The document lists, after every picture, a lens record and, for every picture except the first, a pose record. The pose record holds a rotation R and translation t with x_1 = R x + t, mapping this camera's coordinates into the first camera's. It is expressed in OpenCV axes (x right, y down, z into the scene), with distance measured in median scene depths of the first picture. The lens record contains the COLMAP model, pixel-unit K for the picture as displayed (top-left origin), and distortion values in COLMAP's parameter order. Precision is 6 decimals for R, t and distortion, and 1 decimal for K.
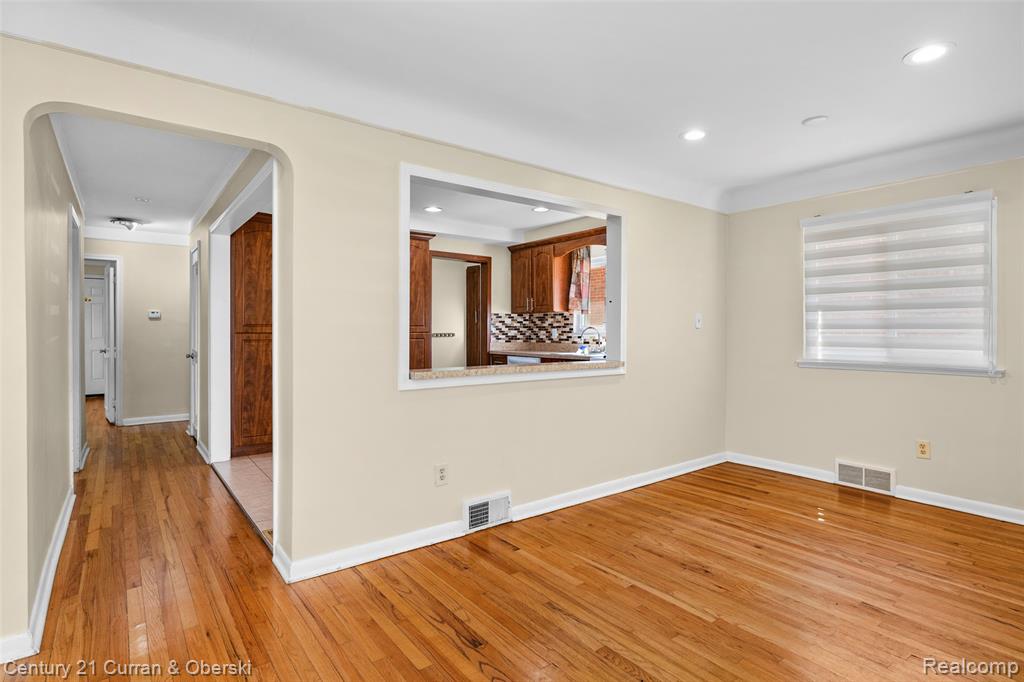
lens RADIAL K [[524.8, 0, 514.5], [0, 524.8, 335.0], [0, 0, 1]] dist [-0.001733, 0.001488]
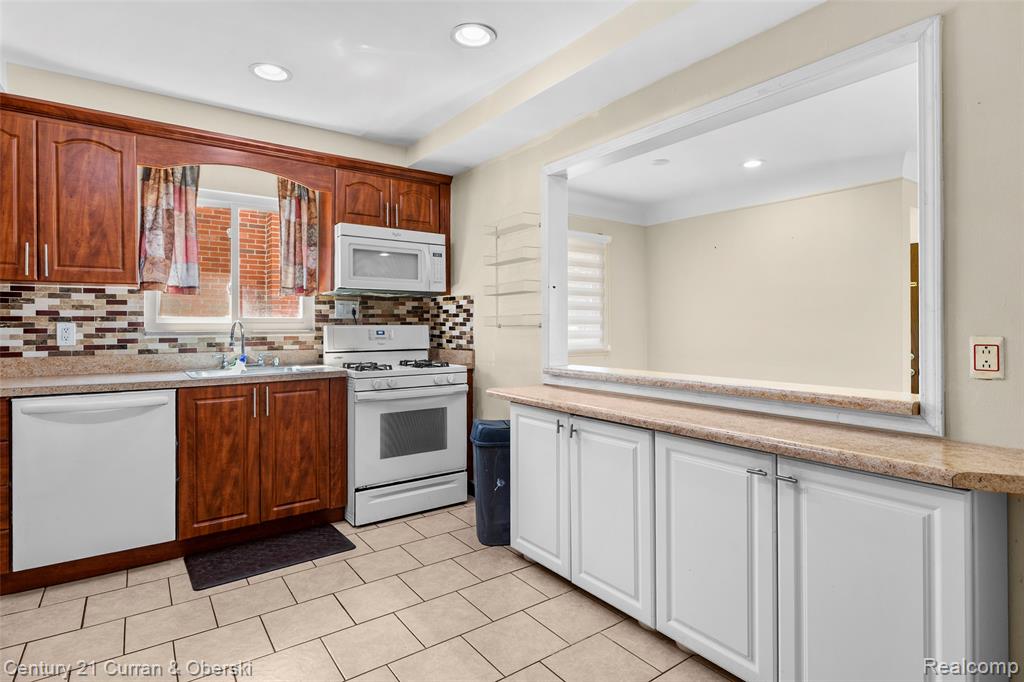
lens RADIAL K [[524.8, 0, 513.2], [0, 524.8, 322.6], [0, 0, 1]] dist [-0.001733, 0.001488]
pose [[0.022968, 0.003763, 0.999729, -0.337822], [0.009987, 0.999942, -0.003993, -0.006770], [-0.999686, 0.010076, 0.022929, 0.620013]]
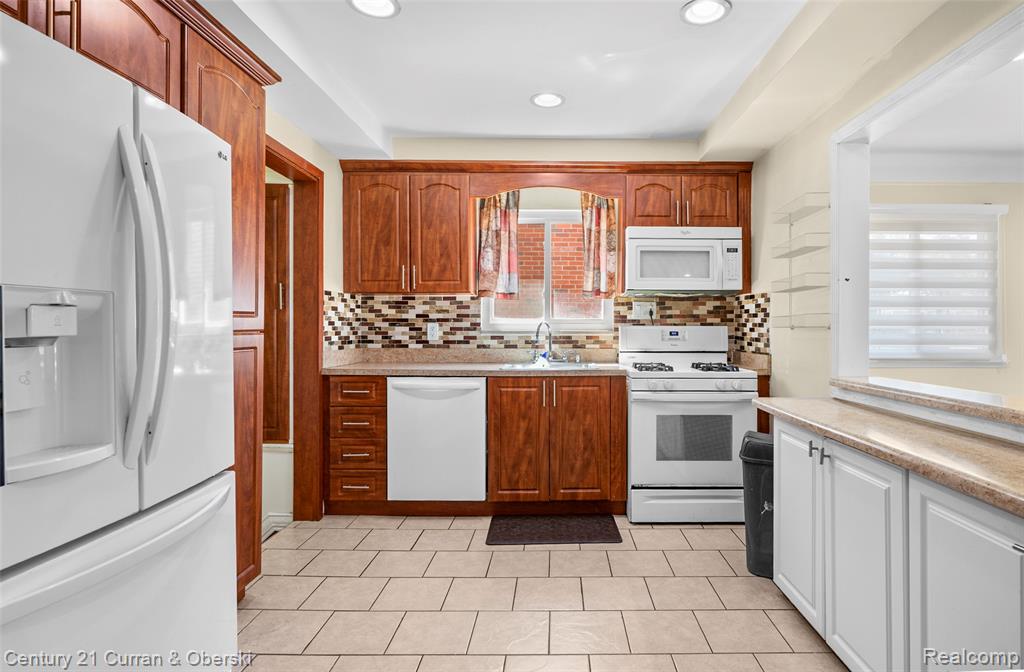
lens RADIAL K [[539.6, 0, 564.5], [0, 539.6, 325.5], [0, 0, 1]] dist [-0.001351, -0.000426]
pose [[0.591017, 0.002056, 0.806657, -0.307213], [0.004506, 0.999973, -0.005850, -0.005416], [-0.806647, 0.007092, 0.590991, 0.533649]]
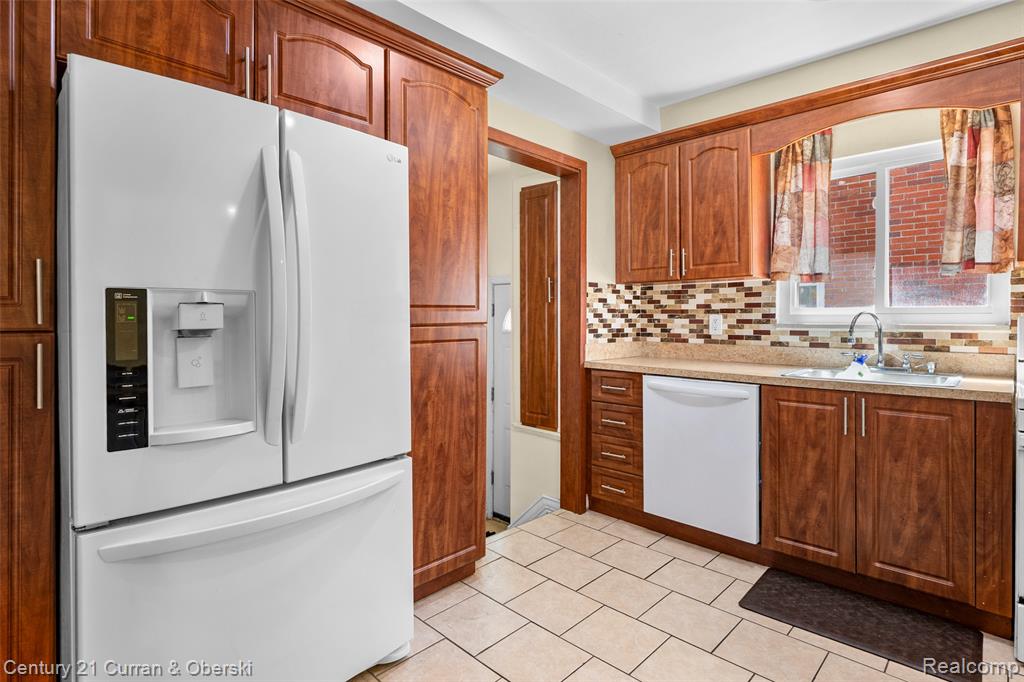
lens RADIAL K [[524.8, 0, 510.6], [0, 524.8, 319.8], [0, 0, 1]] dist [-0.001733, 0.001488]
pose [[0.988075, -0.002082, 0.153958, -0.182600], [0.002491, 0.999994, -0.002468, -0.006402], [-0.153952, 0.002822, 0.988074, 0.545563]]
